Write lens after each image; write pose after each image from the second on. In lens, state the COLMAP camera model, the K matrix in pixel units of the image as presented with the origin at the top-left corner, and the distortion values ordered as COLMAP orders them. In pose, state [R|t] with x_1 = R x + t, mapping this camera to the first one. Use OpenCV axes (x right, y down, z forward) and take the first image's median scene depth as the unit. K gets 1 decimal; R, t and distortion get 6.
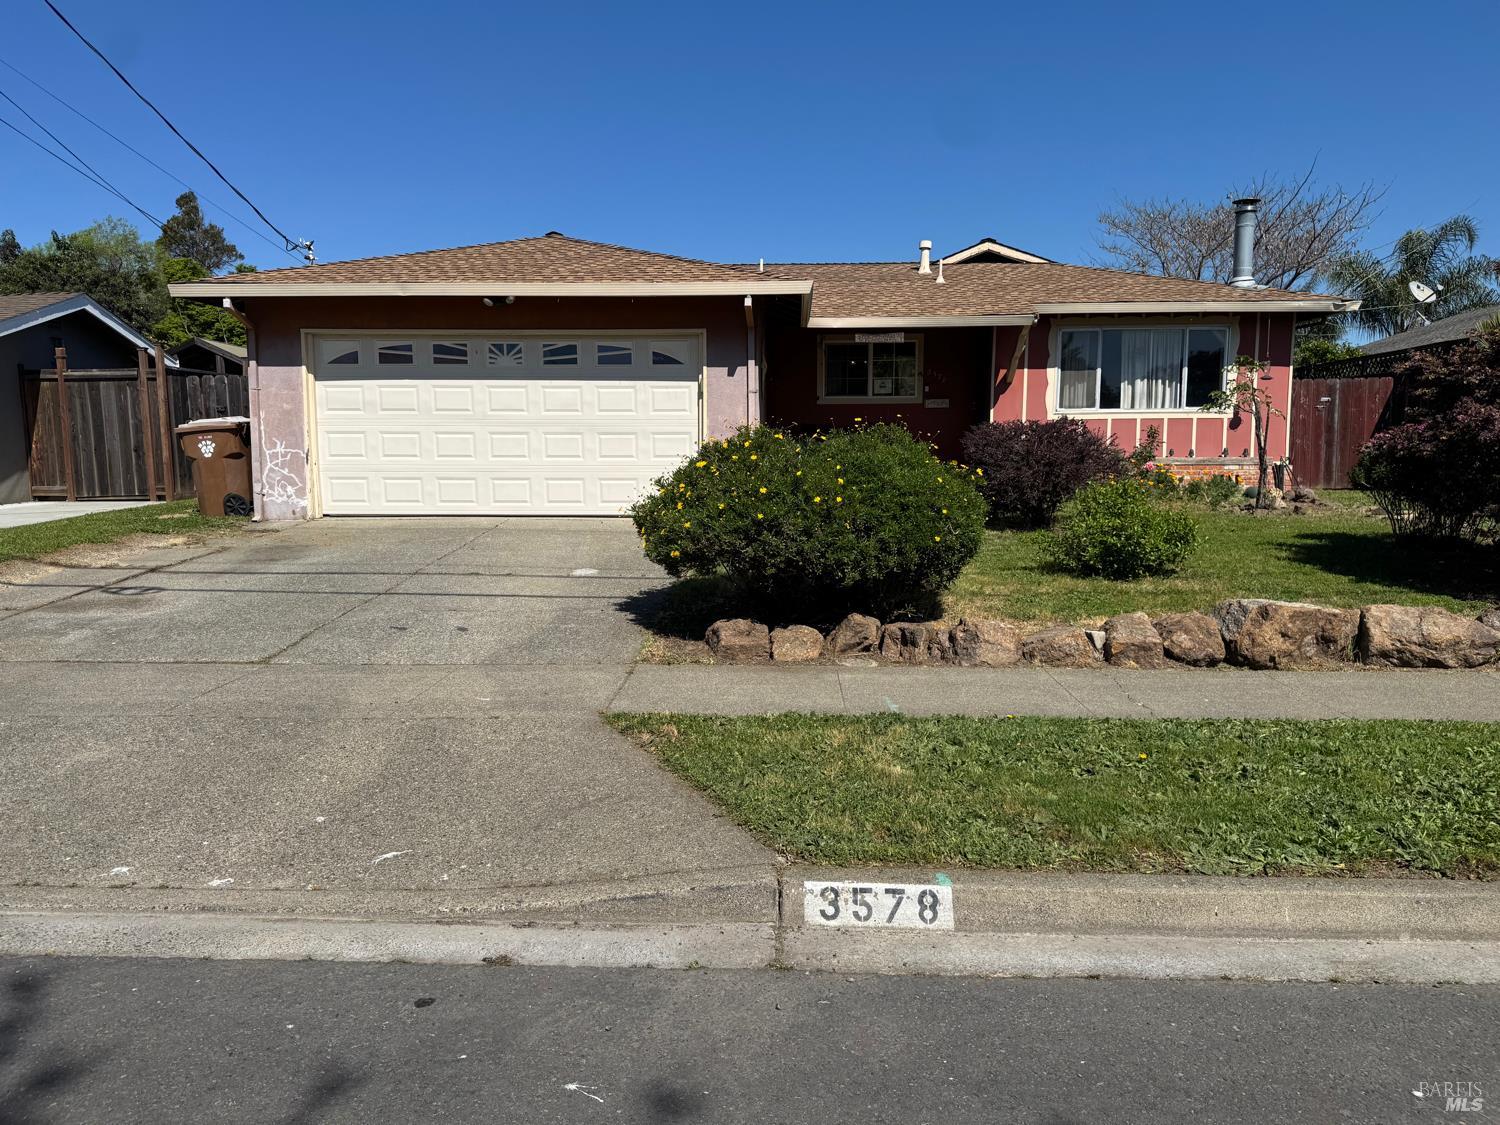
lens RADIAL K [[1102.3, 0, 757.6], [0, 1102.3, 597.2], [0, 0, 1]] dist [0.111455, -0.214419]
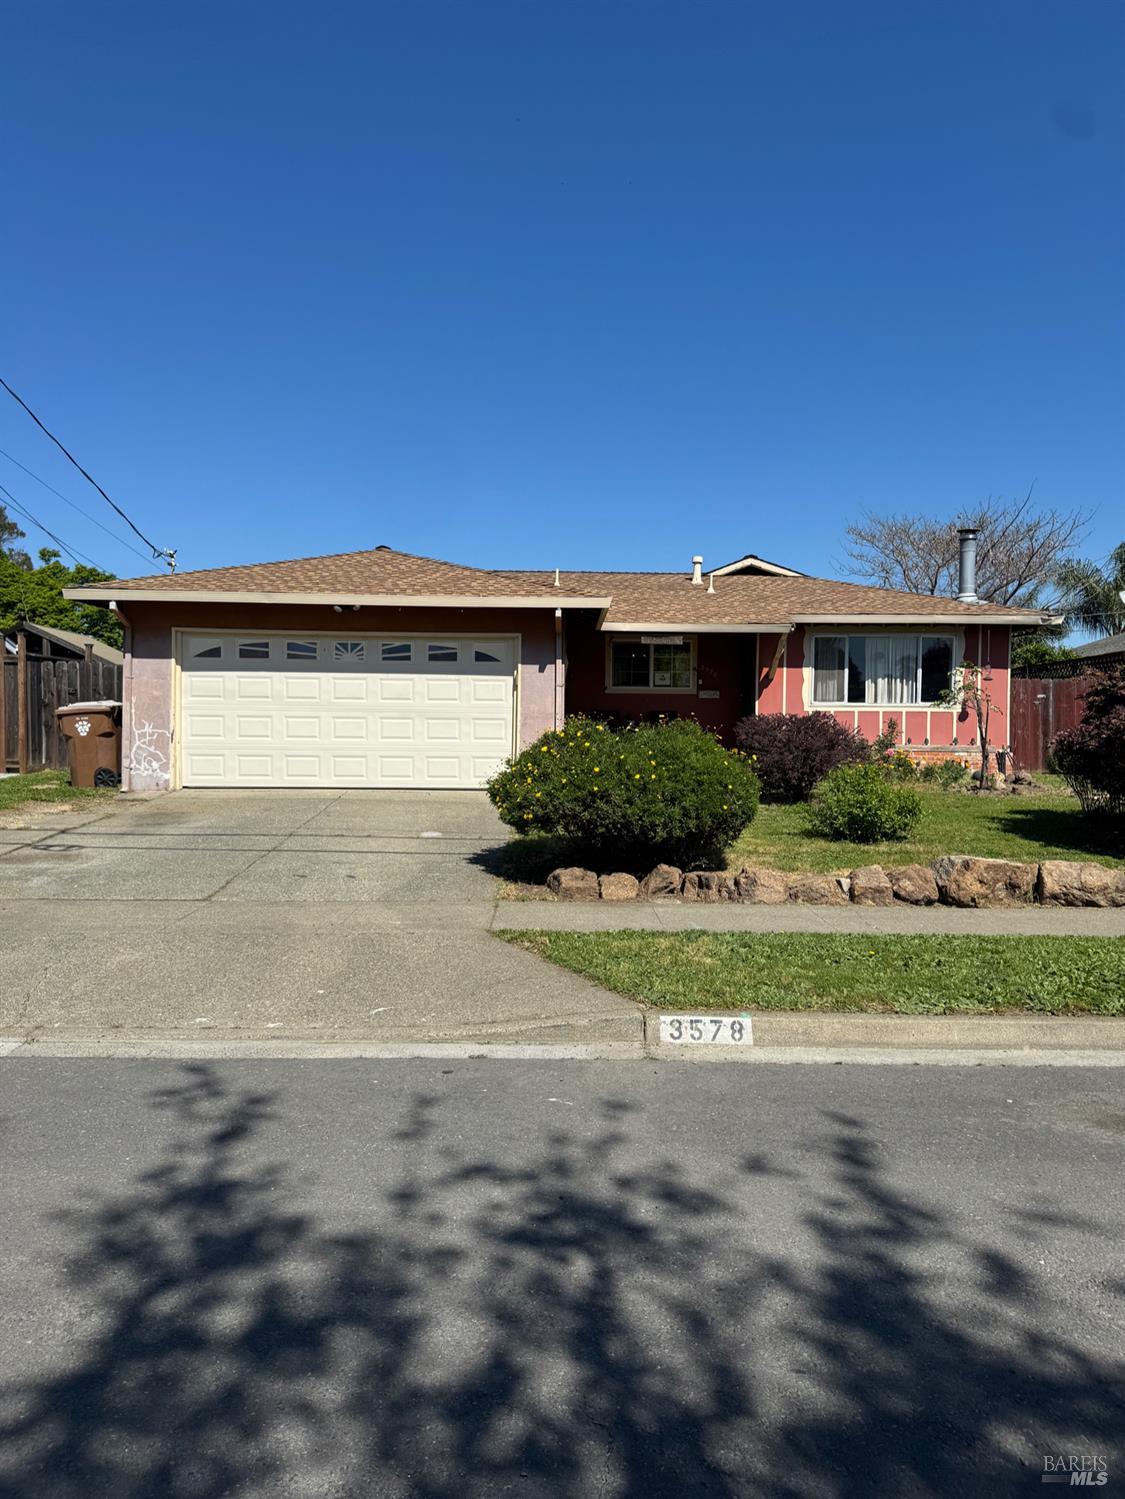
lens RADIAL K [[1069.4, 0, 598.0], [0, 1069.4, 752.4], [0, 0, 1]] dist [0.139360, -0.231850]
pose [[0.997929, 0.011830, 0.063235, -0.037038], [-0.004793, 0.993888, -0.110289, 0.012672], [-0.064153, 0.109758, 0.991886, -0.142496]]
